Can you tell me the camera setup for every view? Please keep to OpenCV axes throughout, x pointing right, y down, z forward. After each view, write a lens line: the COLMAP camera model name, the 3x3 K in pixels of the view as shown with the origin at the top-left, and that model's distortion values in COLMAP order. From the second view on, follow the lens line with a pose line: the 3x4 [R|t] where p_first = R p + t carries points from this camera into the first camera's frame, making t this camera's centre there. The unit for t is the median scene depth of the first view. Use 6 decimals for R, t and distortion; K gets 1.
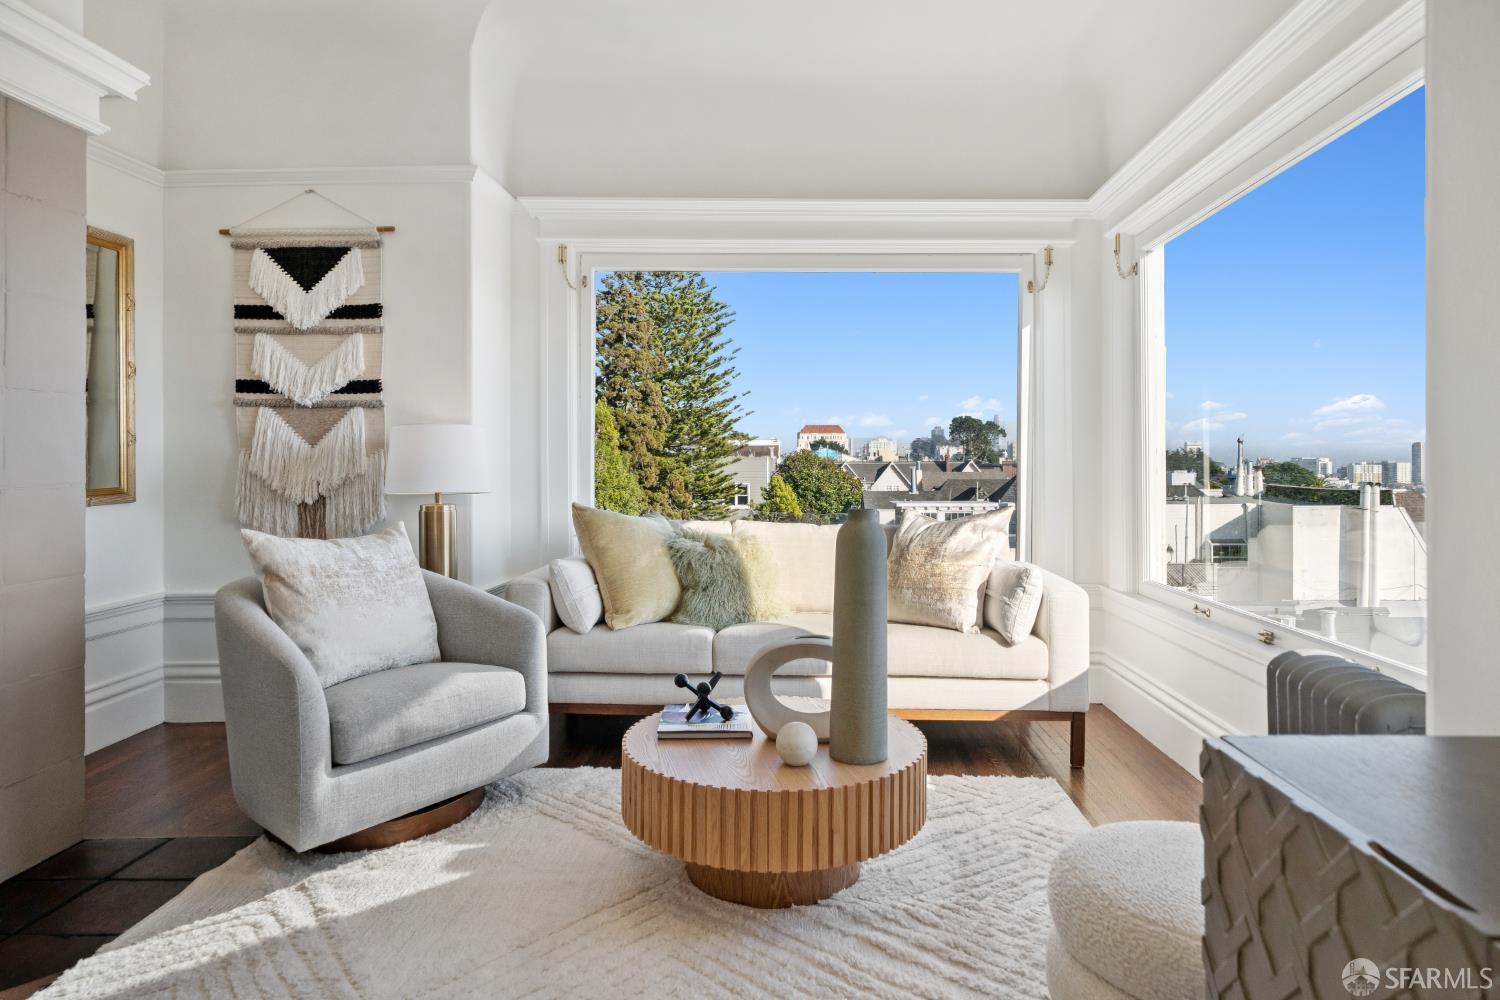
lens RADIAL K [[872.9, 0, 785.8], [0, 872.9, 452.5], [0, 0, 1]] dist [-0.001672, -0.000188]
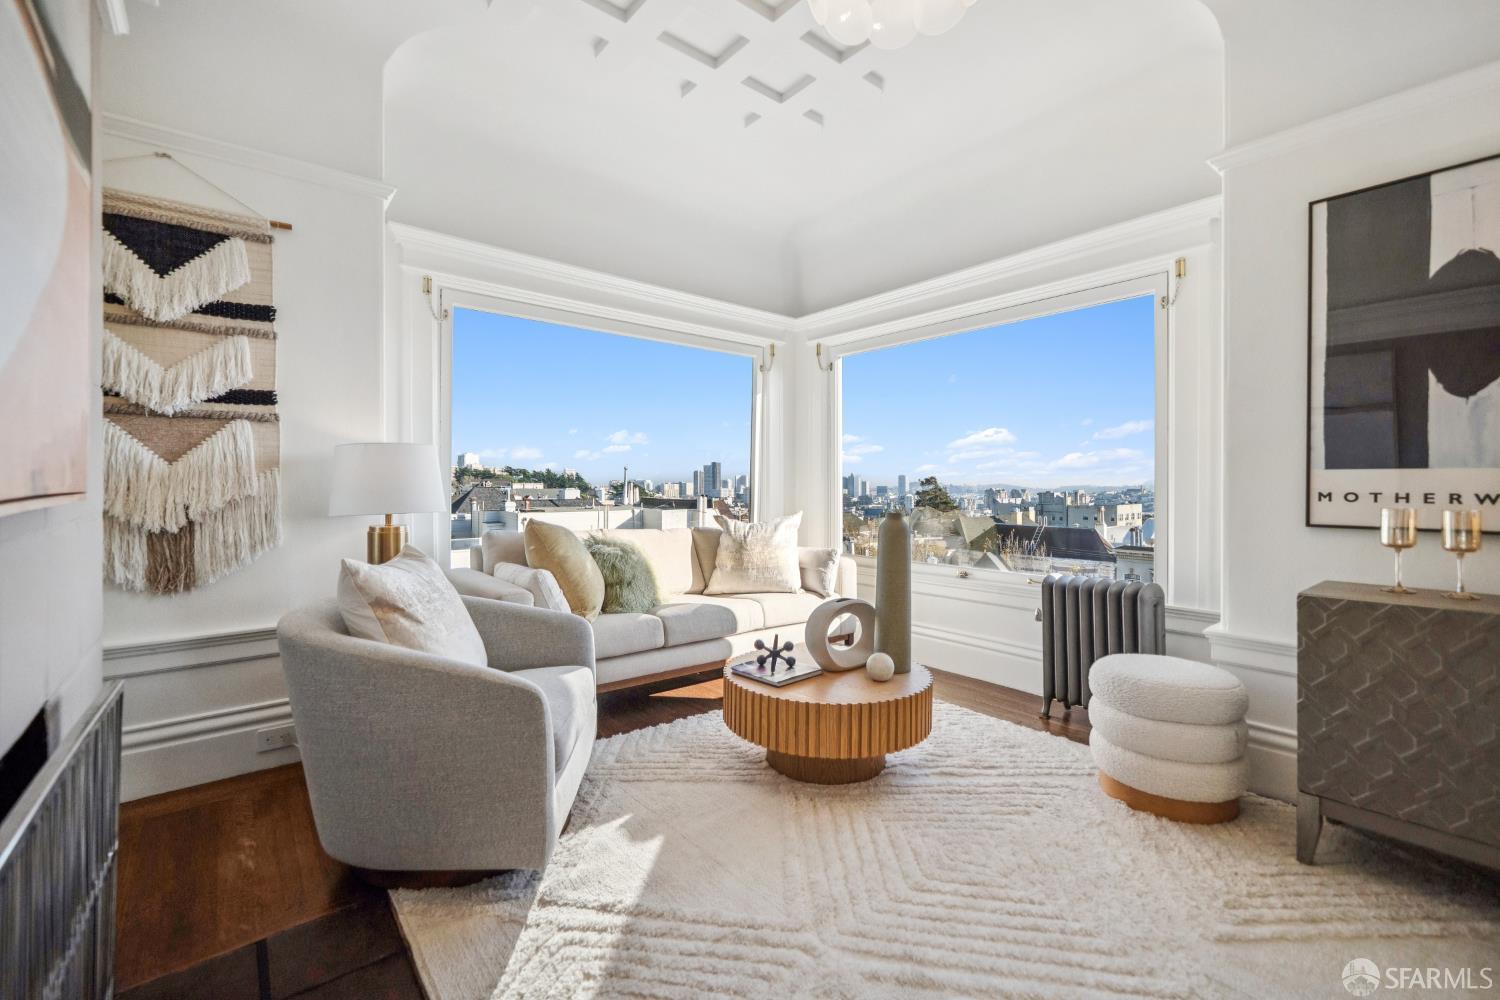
lens RADIAL K [[639.1, 0, 748.9], [0, 639.1, 485.3], [0, 0, 1]] dist [-0.003685, -0.000510]
pose [[0.760027, -0.001750, 0.649889, -0.520824], [-0.008615, 0.999881, 0.012767, 0.001453], [-0.649835, -0.015302, 0.759922, 0.177027]]
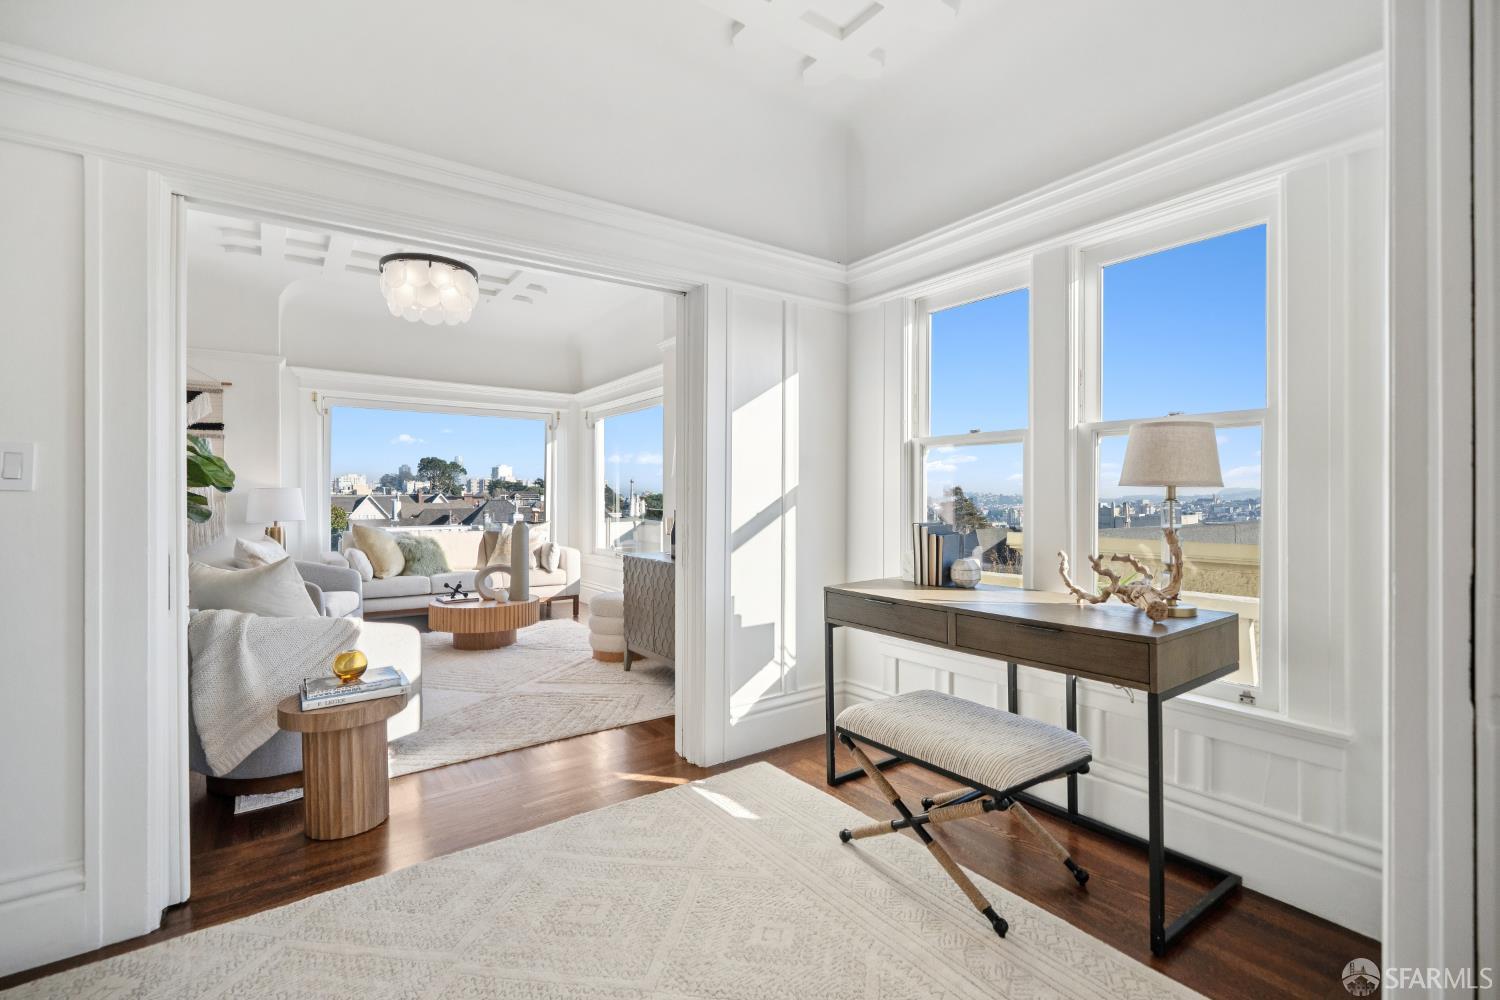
lens RADIAL K [[659.6, 0, 732.0], [0, 659.6, 490.4], [0, 0, 1]] dist [-0.003404, 0.001983]
pose [[0.807902, -0.000326, 0.589317, -0.415686], [-0.002693, 0.999987, 0.004245, -0.032807], [-0.589311, -0.005017, 0.807891, -0.811844]]
